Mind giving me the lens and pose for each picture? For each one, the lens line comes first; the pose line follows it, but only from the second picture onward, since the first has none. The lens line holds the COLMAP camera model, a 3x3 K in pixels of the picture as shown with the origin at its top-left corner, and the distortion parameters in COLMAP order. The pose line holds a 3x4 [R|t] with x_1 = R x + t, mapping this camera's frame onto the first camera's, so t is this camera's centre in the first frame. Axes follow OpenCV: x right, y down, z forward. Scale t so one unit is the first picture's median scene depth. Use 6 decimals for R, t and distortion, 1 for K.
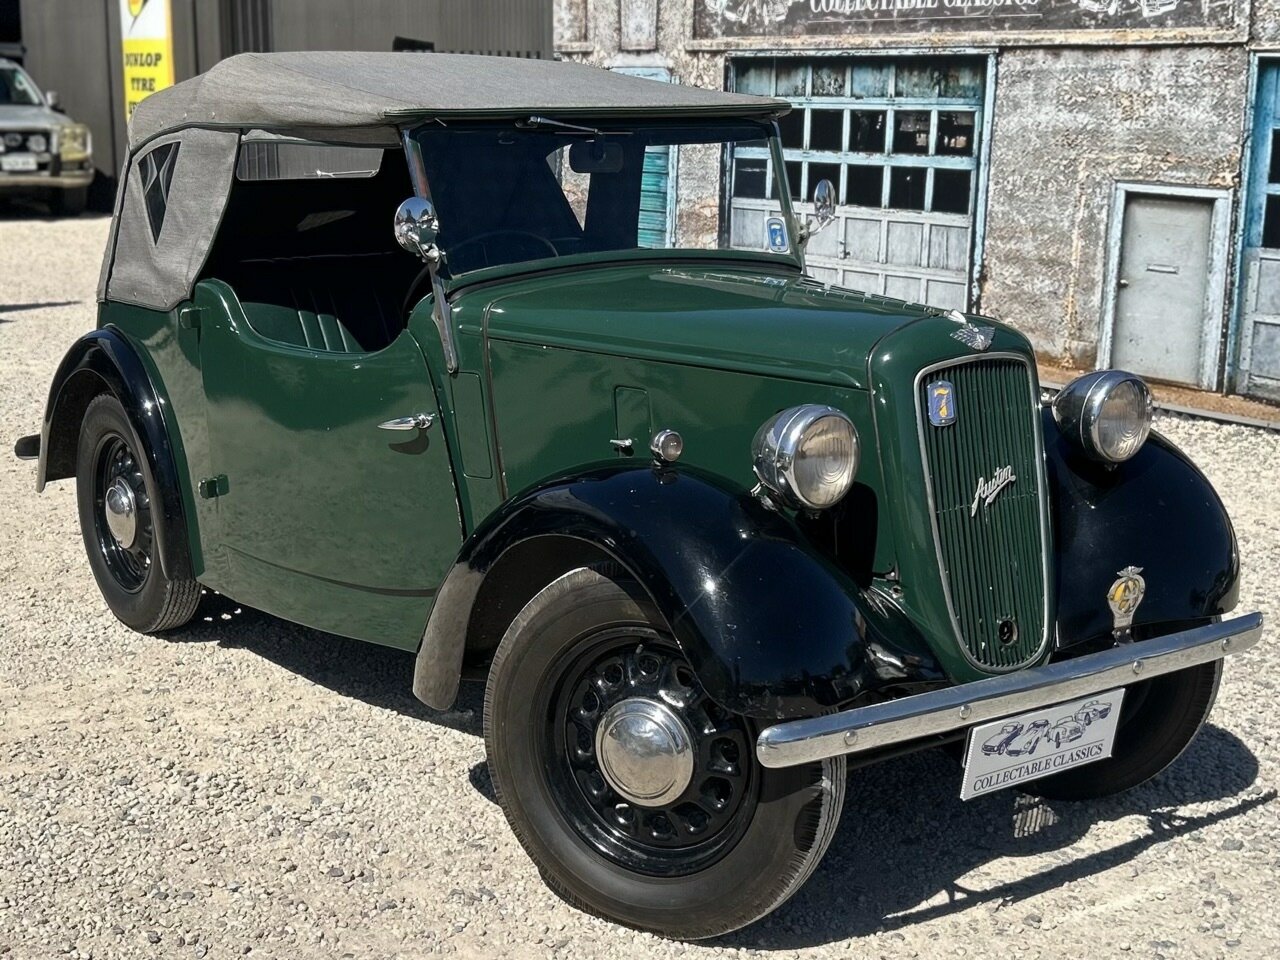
lens RADIAL K [[1837.3, 0, 610.2], [0, 1837.3, 510.9], [0, 0, 1]] dist [0.124680, -0.345376]
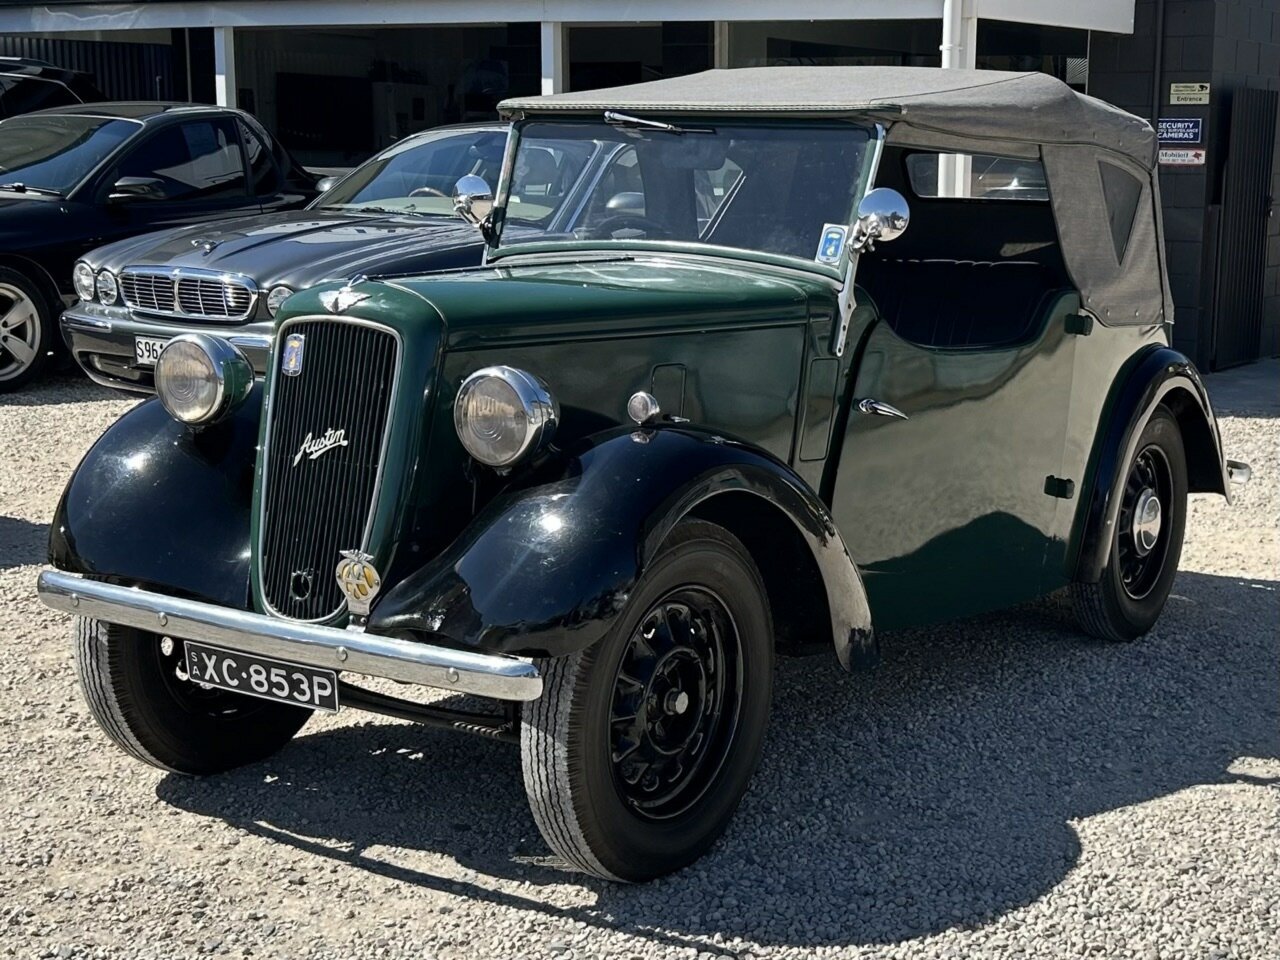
lens RADIAL K [[1978.0, 0, 811.9], [0, 1978.0, 562.4], [0, 0, 1]] dist [0.161586, -0.118563]
pose [[0.409515, 0.185704, -0.893203, 1.117290], [-0.223186, 0.969707, 0.099284, -0.101488], [0.884582, 0.158692, 0.438556, 0.640709]]
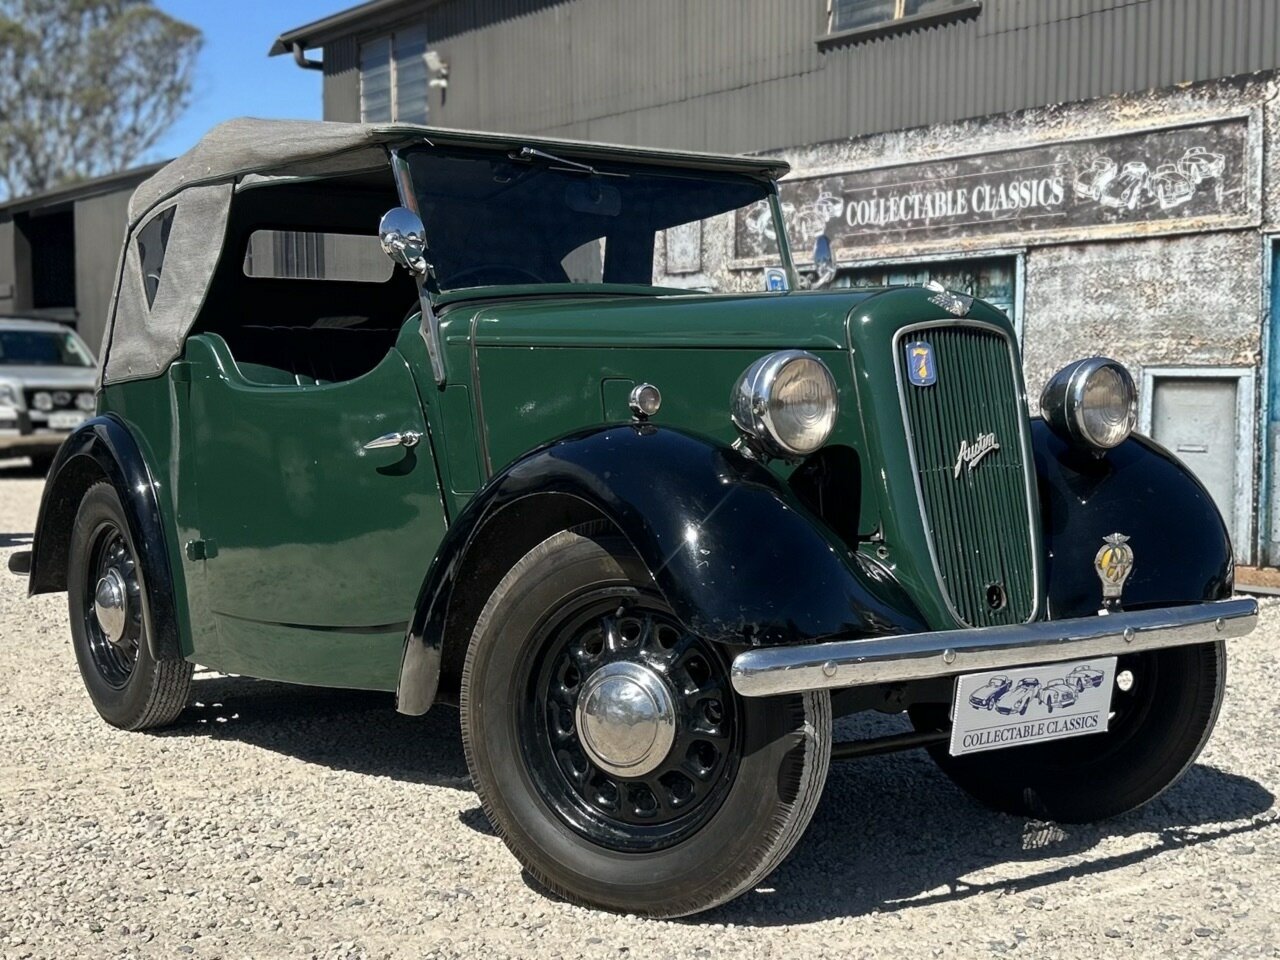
lens RADIAL K [[1848.3, 0, 782.0], [0, 1848.3, 540.0], [0, 0, 1]] dist [0.197519, -0.695785]
pose [[0.998477, -0.011424, 0.053972, 0.040569], [0.019173, 0.989199, -0.145320, 0.149788], [-0.051729, 0.146133, 0.987912, 0.020144]]
